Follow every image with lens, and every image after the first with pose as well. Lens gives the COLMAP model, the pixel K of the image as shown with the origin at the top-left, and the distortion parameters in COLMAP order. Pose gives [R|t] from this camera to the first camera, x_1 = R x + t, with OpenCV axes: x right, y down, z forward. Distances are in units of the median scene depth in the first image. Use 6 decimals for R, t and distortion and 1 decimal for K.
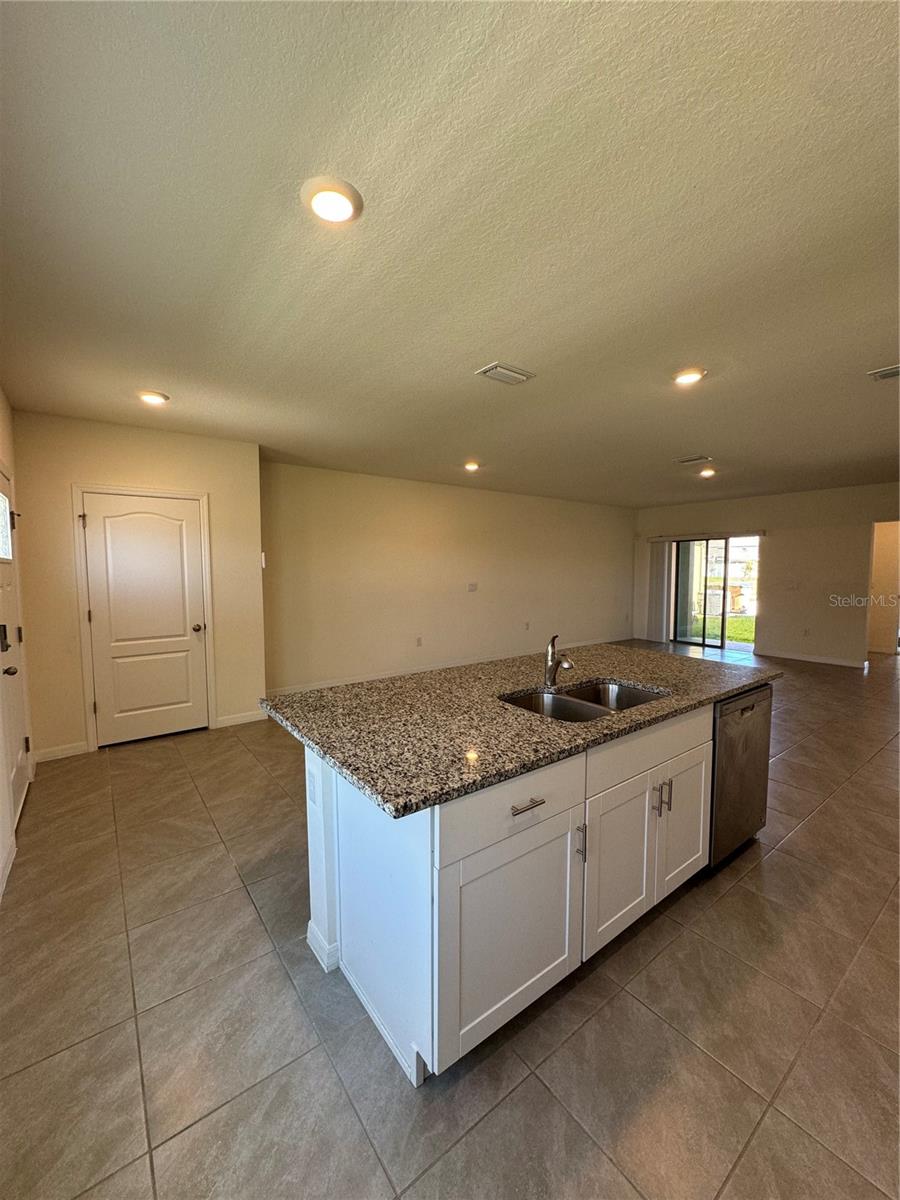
lens RADIAL K [[478.8, 0, 446.8], [0, 478.8, 599.2], [0, 0, 1]] dist [-0.006516, -0.000189]
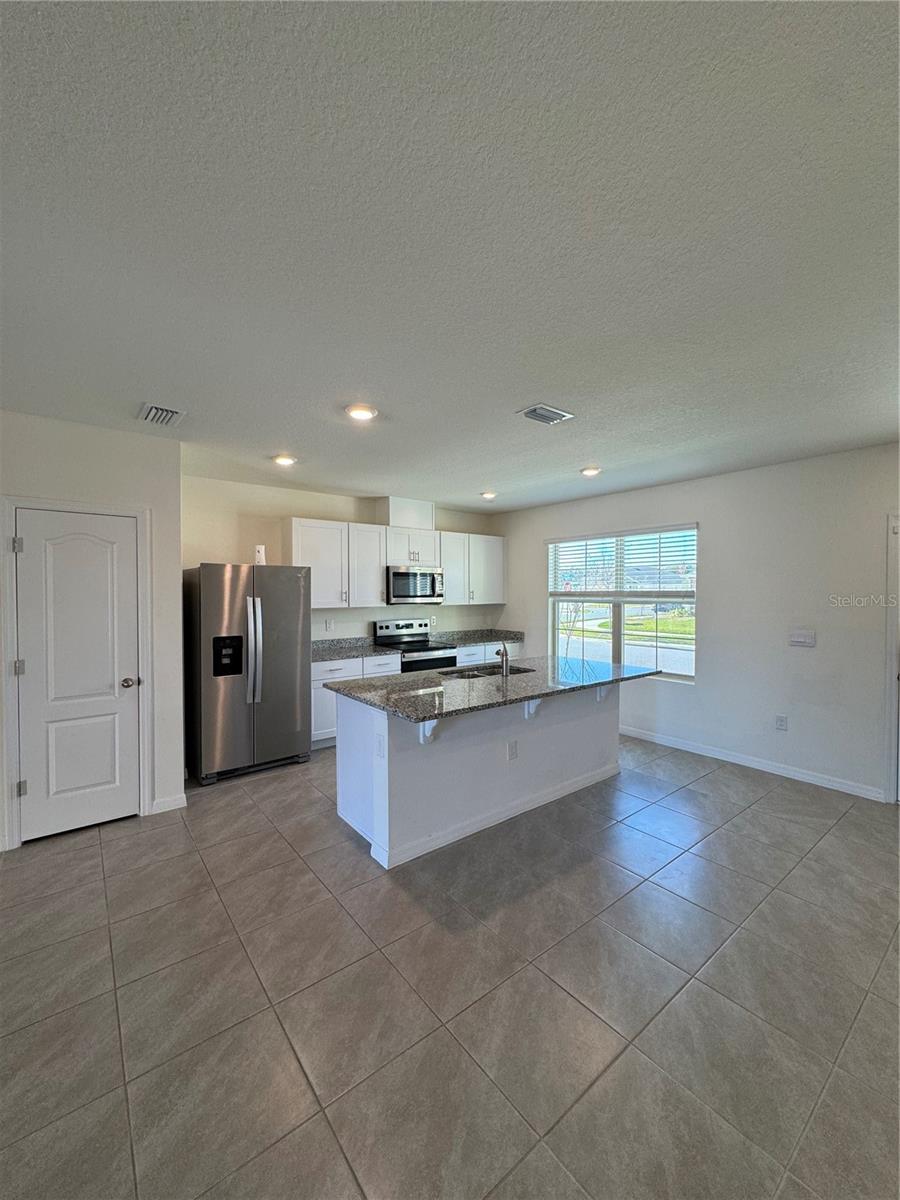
lens RADIAL K [[478.8, 0, 451.2], [0, 478.8, 595.9], [0, 0, 1]] dist [-0.006516, -0.000189]
pose [[-0.999505, 0.003738, -0.031224, 0.543506], [0.001255, 0.996861, 0.079158, -0.255778], [0.031422, 0.079079, -0.996373, 3.098189]]
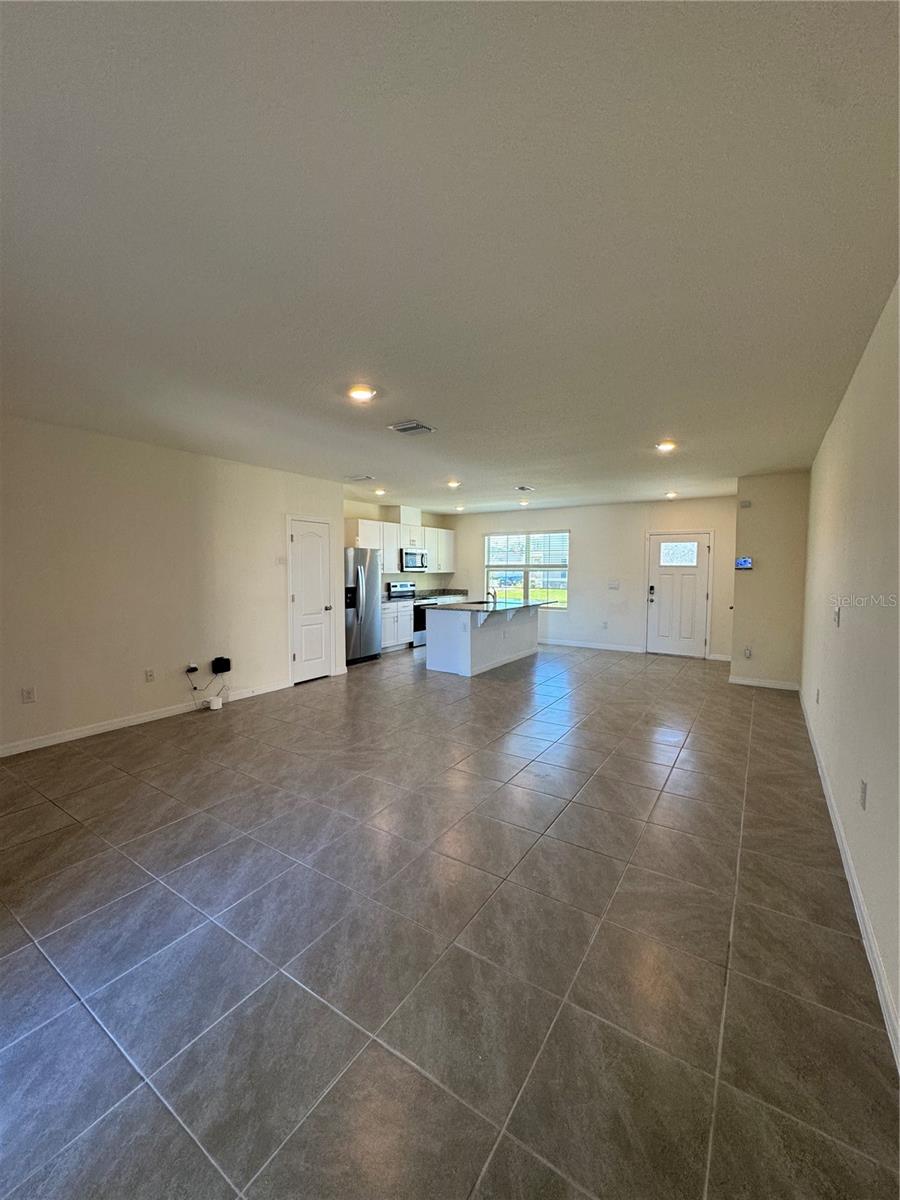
lens RADIAL K [[478.8, 0, 445.4], [0, 478.8, 605.8], [0, 0, 1]] dist [-0.006516, -0.000189]
pose [[-0.941524, 0.026165, -0.335930, 2.033608], [-0.023721, 0.989360, 0.143544, -0.337618], [0.336111, 0.143119, -0.930885, 4.860039]]
